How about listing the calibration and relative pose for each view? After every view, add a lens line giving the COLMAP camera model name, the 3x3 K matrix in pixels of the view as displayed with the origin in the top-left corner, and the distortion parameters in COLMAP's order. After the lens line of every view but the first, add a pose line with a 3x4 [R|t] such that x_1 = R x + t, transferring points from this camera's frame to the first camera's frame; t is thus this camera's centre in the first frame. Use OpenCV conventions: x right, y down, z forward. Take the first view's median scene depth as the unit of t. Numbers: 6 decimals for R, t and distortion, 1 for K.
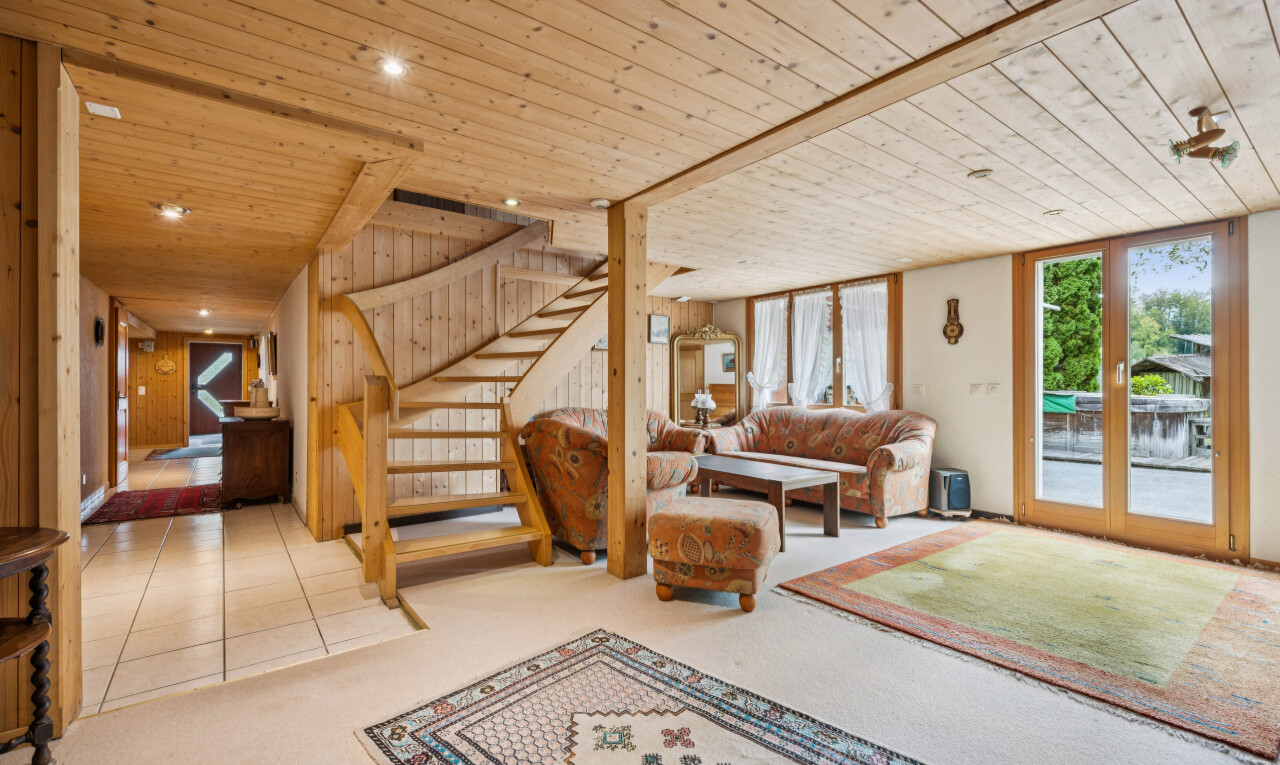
lens RADIAL K [[549.6, 0, 640.0], [0, 549.6, 382.5], [0, 0, 1]] dist [0.000360, 0.000130]
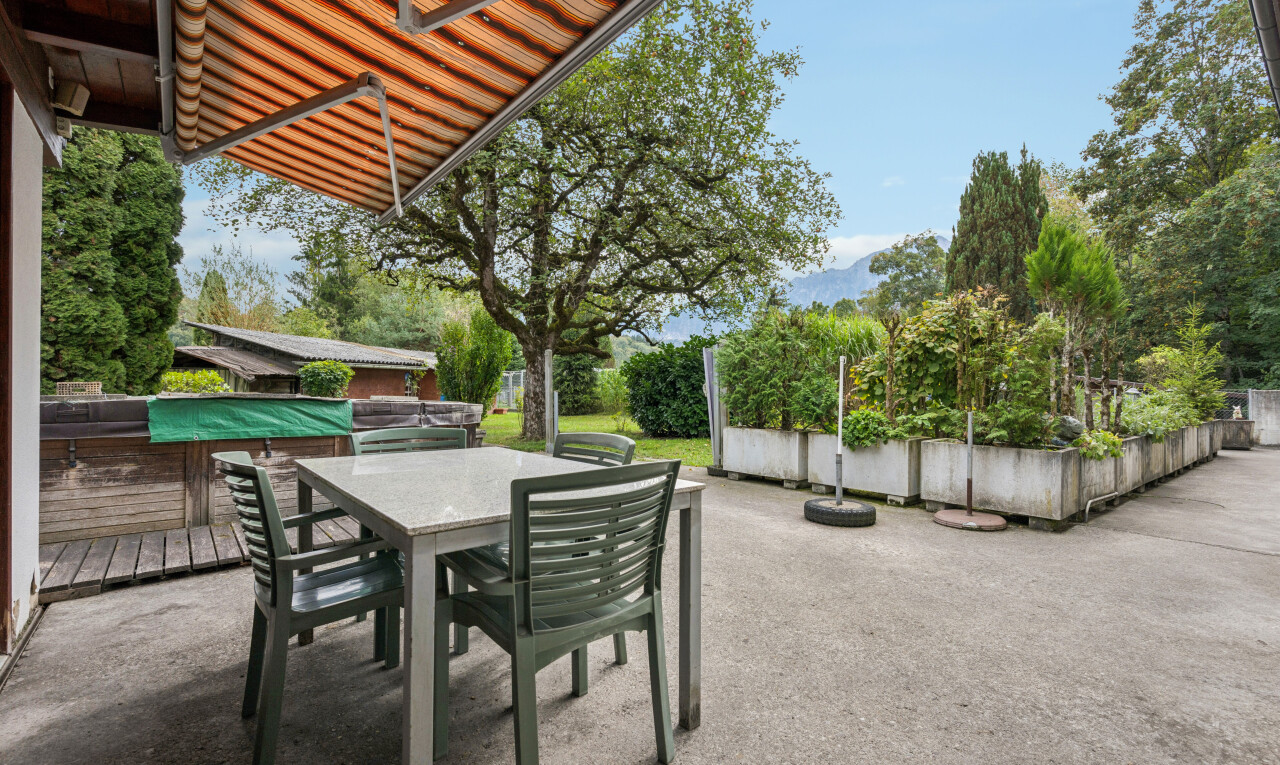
lens RADIAL K [[571.0, 0, 640.0], [0, 571.0, 382.5], [0, 0, 1]] dist [0.000781, 0.000541]
pose [[-0.027606, 0.013689, 0.999525, 0.206104], [-0.009171, 0.999861, -0.013947, 0.009963], [-0.999577, -0.009551, -0.027477, 0.616648]]
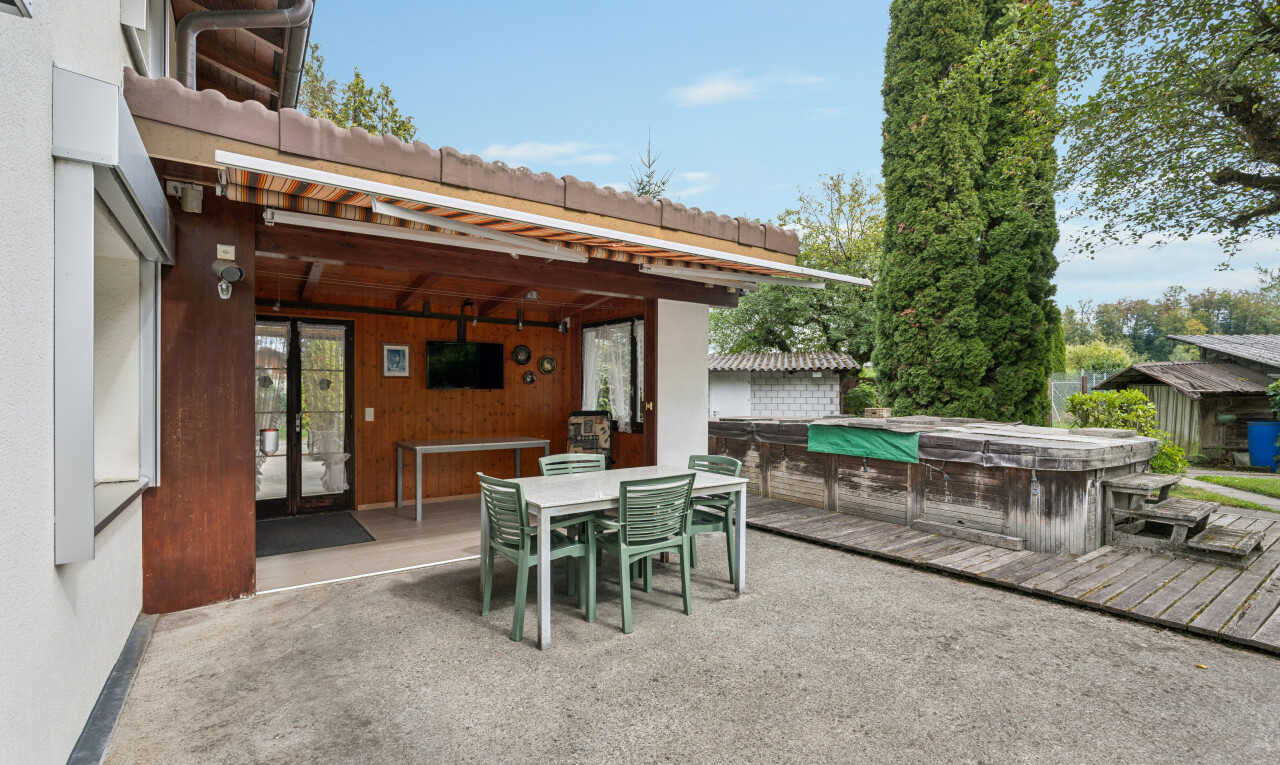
lens RADIAL K [[571.0, 0, 640.0], [0, 571.0, 382.5], [0, 0, 1]] dist [0.000781, 0.000541]
pose [[0.999647, 0.004629, -0.026163, 0.421984], [-0.004818, 0.999963, -0.007161, -0.020464], [0.026128, 0.007284, 0.999632, 0.314543]]
